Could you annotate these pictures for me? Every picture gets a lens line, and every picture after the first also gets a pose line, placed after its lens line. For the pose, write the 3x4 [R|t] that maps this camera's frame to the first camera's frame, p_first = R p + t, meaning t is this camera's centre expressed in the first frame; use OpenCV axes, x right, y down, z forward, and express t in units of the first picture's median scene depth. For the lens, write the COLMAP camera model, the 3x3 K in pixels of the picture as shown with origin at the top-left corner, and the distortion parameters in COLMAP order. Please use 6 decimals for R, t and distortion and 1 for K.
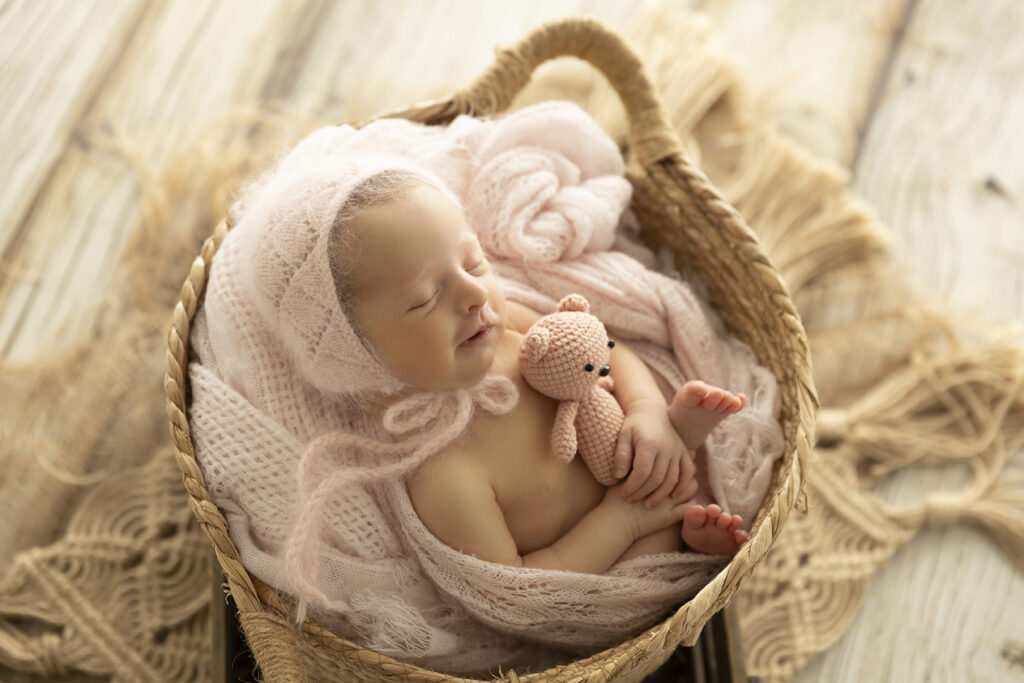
lens RADIAL K [[2058.4, 0, 512.0], [0, 2058.4, 341.5], [0, 0, 1]] dist [-0.016922, -0.062911]
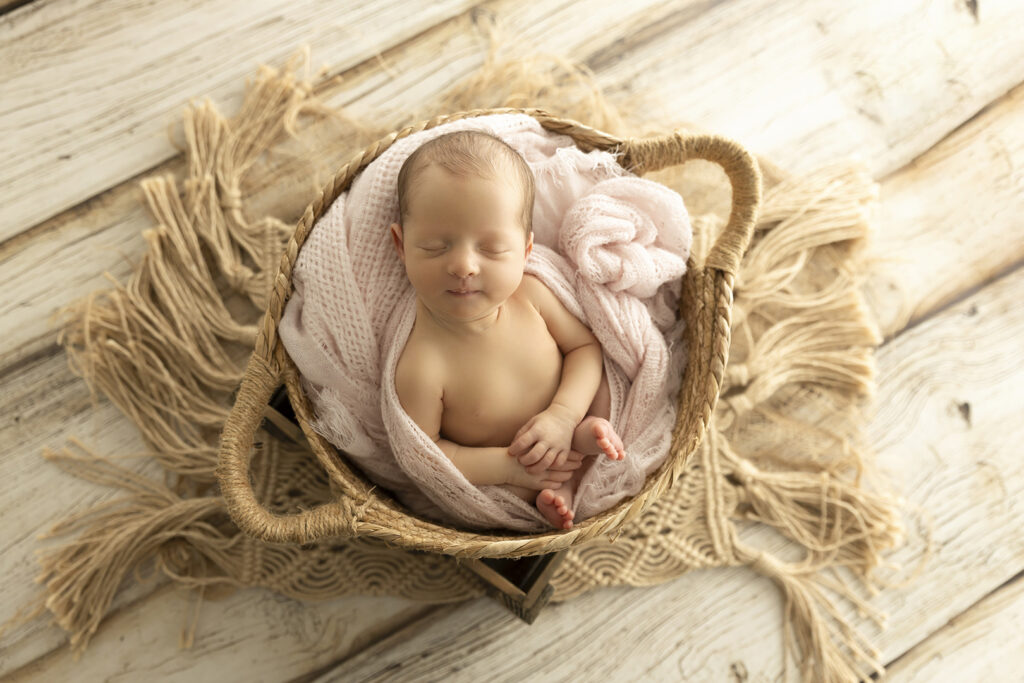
lens RADIAL K [[1056.8, 0, 512.3], [0, 1056.8, 353.7], [0, 0, 1]] dist [0.012630, 0.004347]
pose [[0.765484, 0.620368, -0.170814, 0.109678], [-0.570427, 0.777094, 0.265968, -0.137099], [0.297736, -0.106157, 0.948727, 0.255601]]
